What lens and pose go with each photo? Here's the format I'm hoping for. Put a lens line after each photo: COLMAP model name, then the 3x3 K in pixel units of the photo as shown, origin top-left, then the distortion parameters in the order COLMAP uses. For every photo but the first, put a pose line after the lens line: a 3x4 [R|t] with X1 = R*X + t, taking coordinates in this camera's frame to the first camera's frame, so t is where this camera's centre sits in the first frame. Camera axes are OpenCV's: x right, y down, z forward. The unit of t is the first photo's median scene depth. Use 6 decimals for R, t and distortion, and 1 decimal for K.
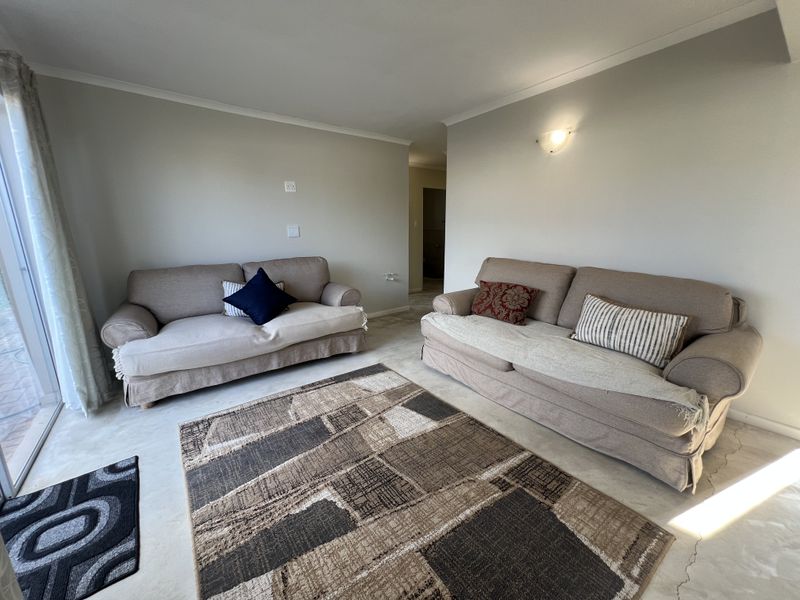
lens RADIAL K [[321.8, 0, 395.5], [0, 321.8, 301.9], [0, 0, 1]] dist [-0.004530, 0.000191]
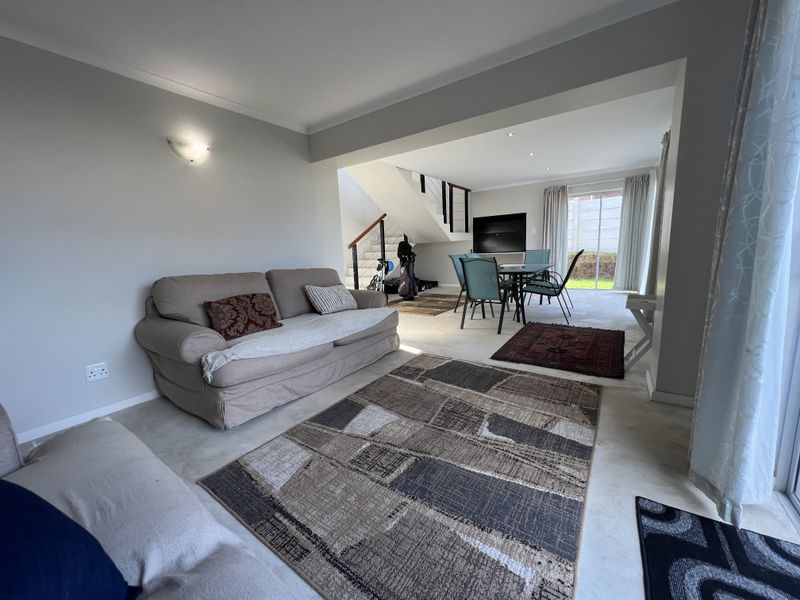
lens RADIAL K [[321.8, 0, 405.1], [0, 321.8, 300.5], [0, 0, 1]] dist [-0.004530, 0.000191]
pose [[-0.342582, -0.125826, 0.931024, -1.035970], [0.255262, 0.941244, 0.221134, -0.194762], [-0.904145, 0.313412, -0.290335, 1.285737]]
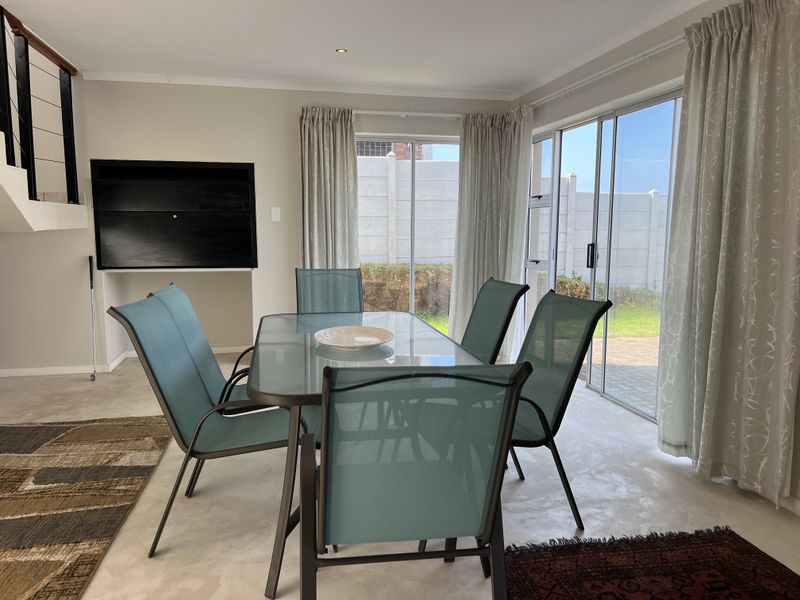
lens RADIAL K [[599.9, 0, 399.8], [0, 599.9, 300.3], [0, 0, 1]] dist [0.040286, -0.006959]
pose [[-0.898144, -0.032290, 0.438514, -1.823815], [0.117417, 0.943471, 0.309961, -0.362552], [-0.423734, 0.329878, -0.843581, 1.689656]]
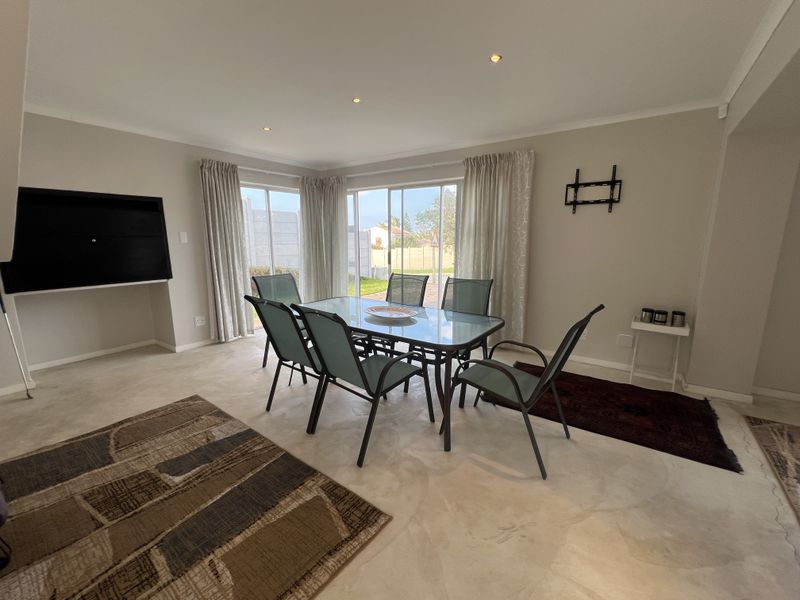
lens RADIAL K [[332.9, 0, 399.8], [0, 332.9, 298.6], [0, 0, 1]] dist [-0.012868, -0.000326]
pose [[-0.957180, 0.083748, -0.277115, -0.633662], [-0.034384, 0.917576, 0.396071, -0.462809], [0.287445, 0.388640, -0.875405, 1.788573]]
